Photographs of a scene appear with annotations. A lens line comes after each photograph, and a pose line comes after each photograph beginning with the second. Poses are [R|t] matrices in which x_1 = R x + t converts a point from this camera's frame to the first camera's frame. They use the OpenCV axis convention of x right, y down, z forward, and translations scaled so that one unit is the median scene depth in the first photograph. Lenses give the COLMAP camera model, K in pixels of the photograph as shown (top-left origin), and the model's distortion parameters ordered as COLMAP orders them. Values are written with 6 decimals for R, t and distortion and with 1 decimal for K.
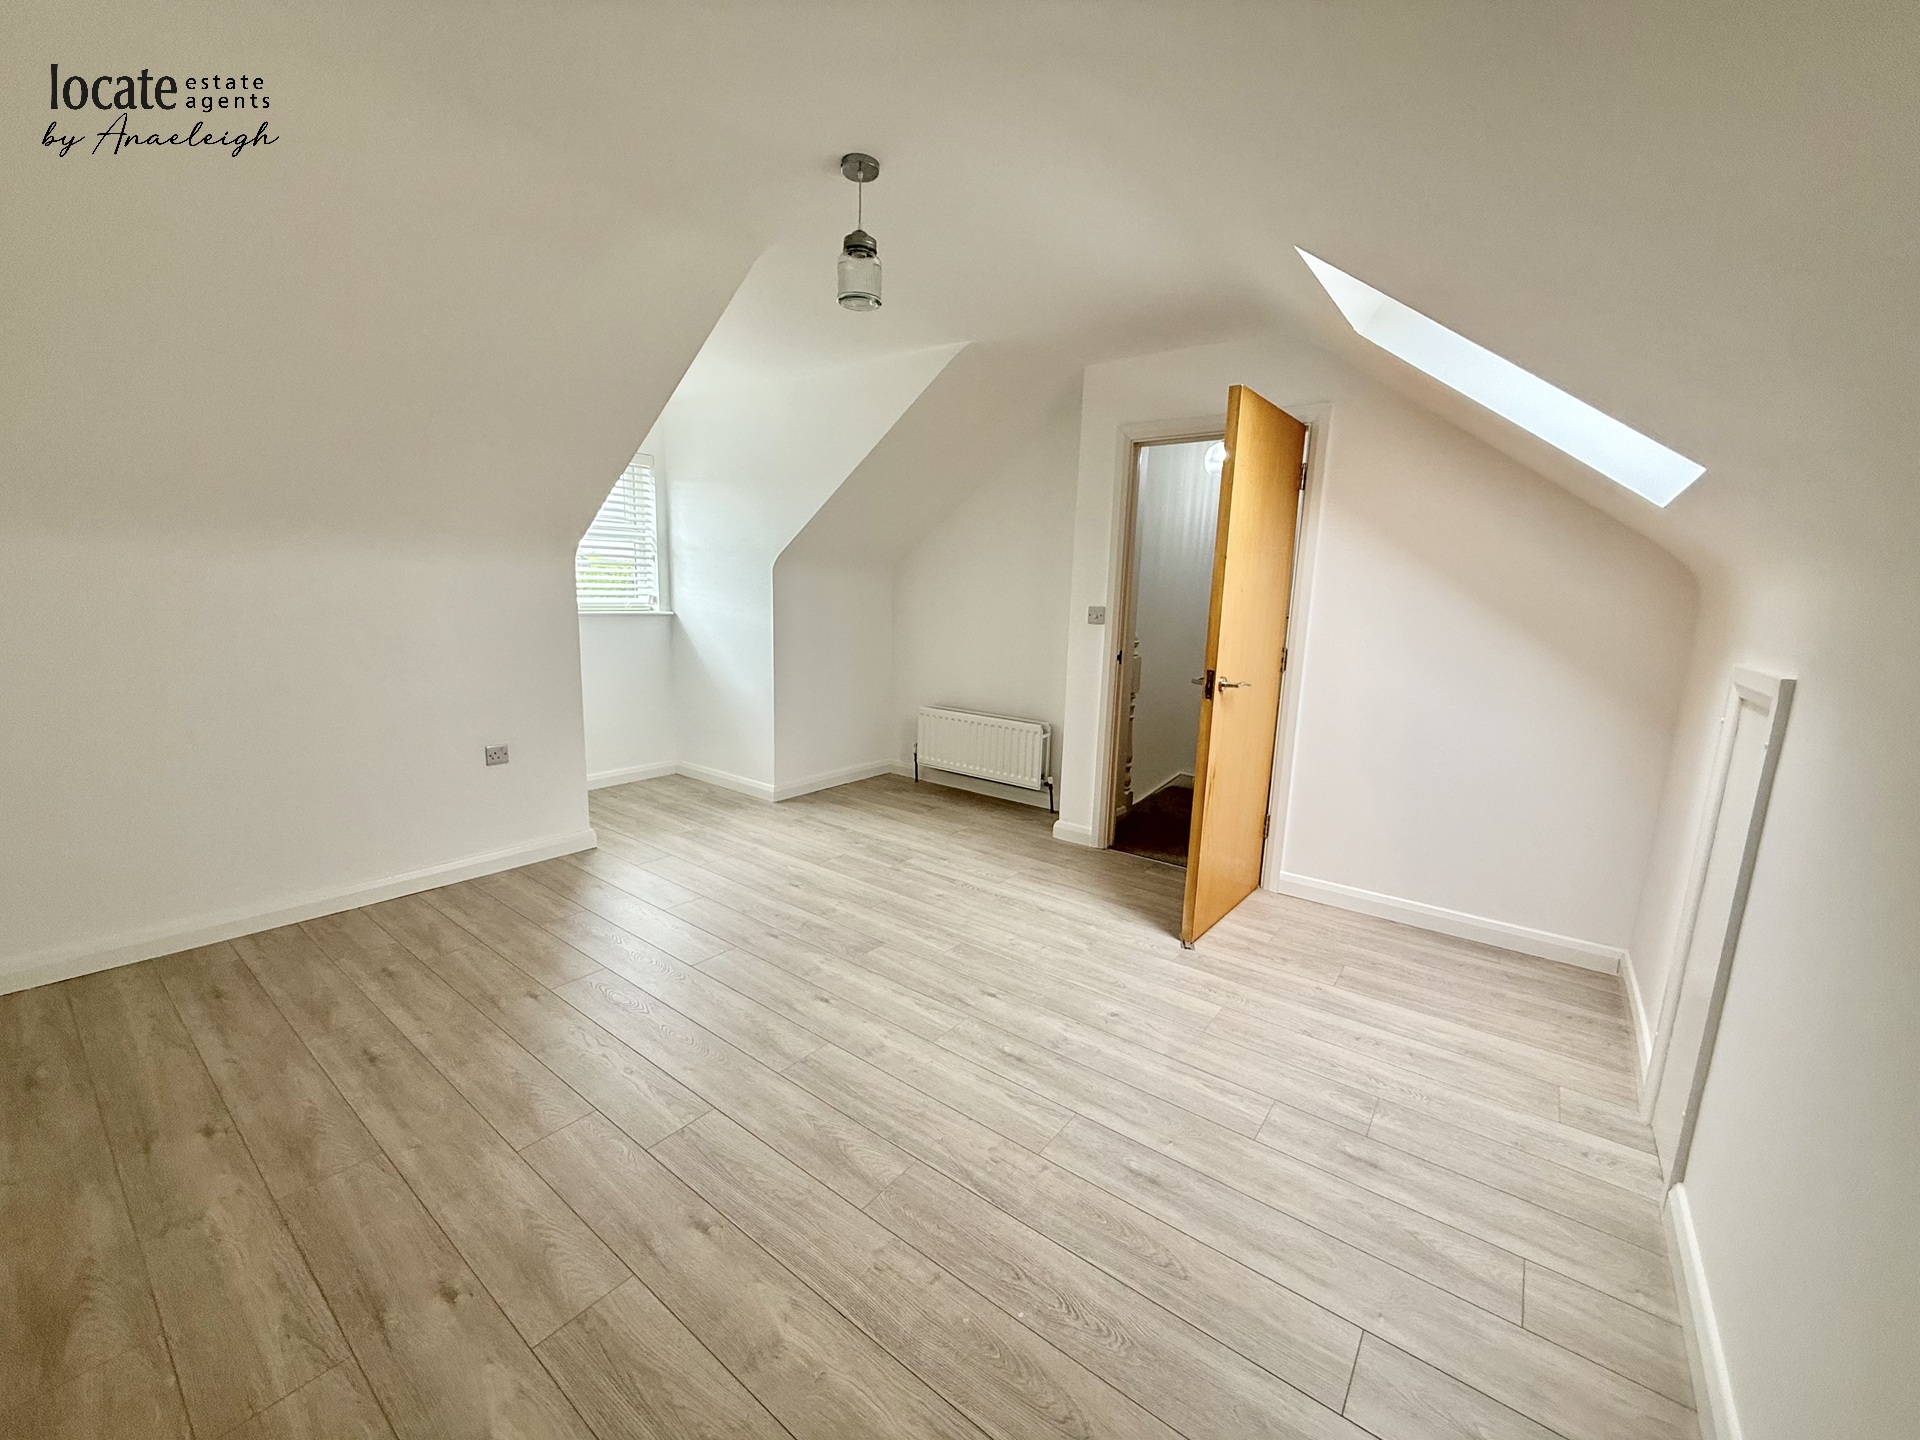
lens RADIAL K [[758.3, 0, 950.8], [0, 758.3, 730.1], [0, 0, 1]] dist [-0.001359, 0.000243]
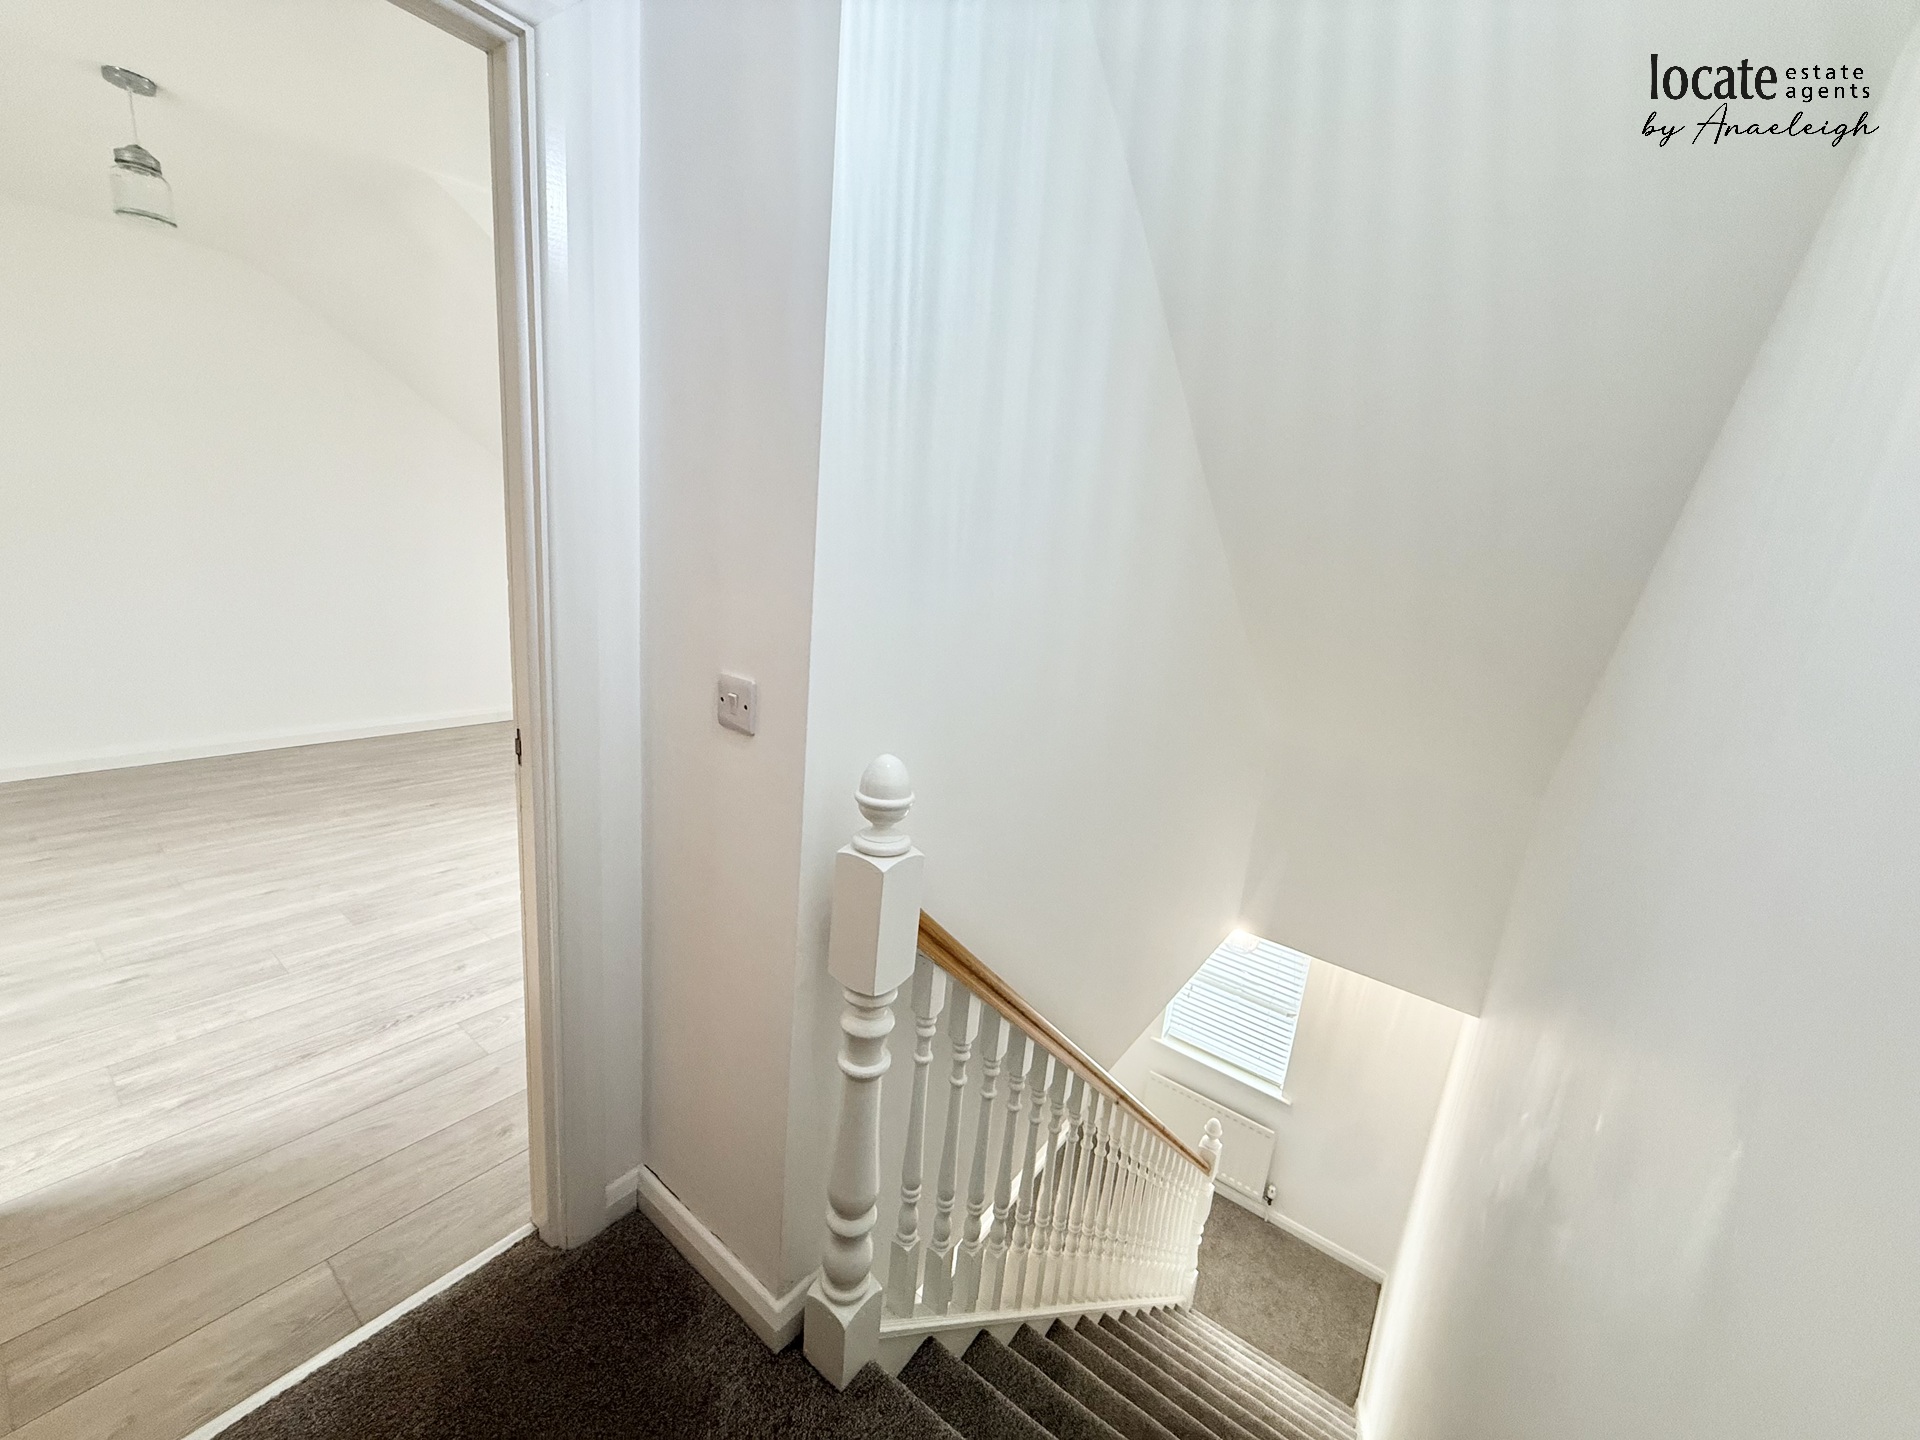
lens RADIAL K [[768.5, 0, 949.8], [0, 768.5, 718.0], [0, 0, 1]] dist [-0.001033, -0.000322]
pose [[0.015254, 0.198677, -0.979946, 0.801822], [-0.266736, 0.945352, 0.187512, -0.317570], [0.963649, 0.258527, 0.067415, 1.654600]]
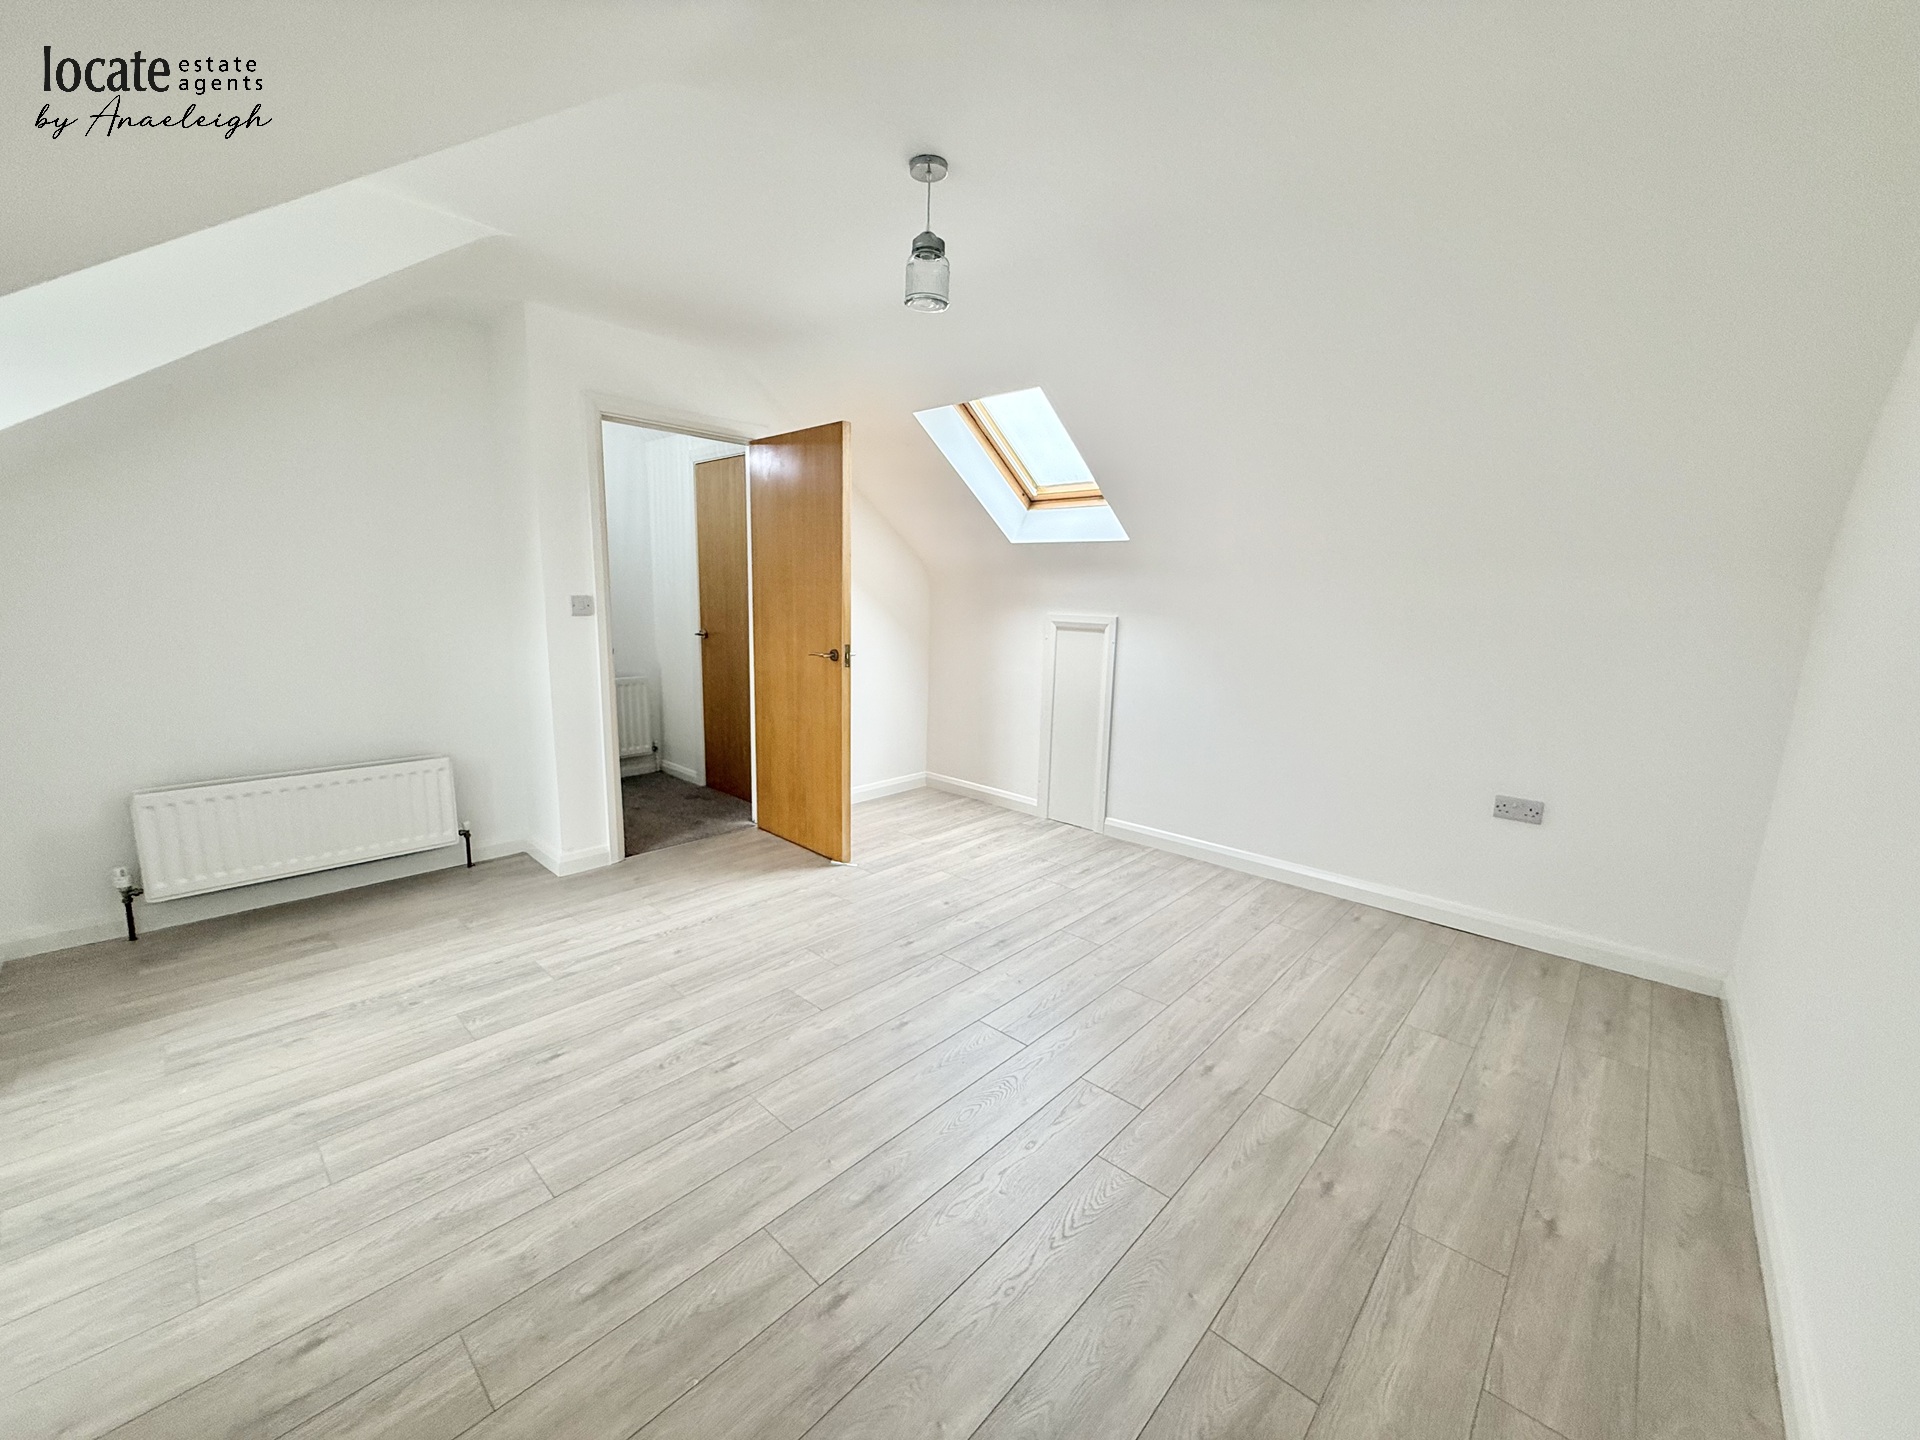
lens RADIAL K [[768.5, 0, 949.8], [0, 768.5, 718.0], [0, 0, 1]] dist [-0.001033, -0.000322]
pose [[0.092653, -0.191419, 0.977126, -0.943989], [0.162818, 0.971050, 0.174790, -0.159978], [-0.982296, 0.142899, 0.121137, 0.709923]]
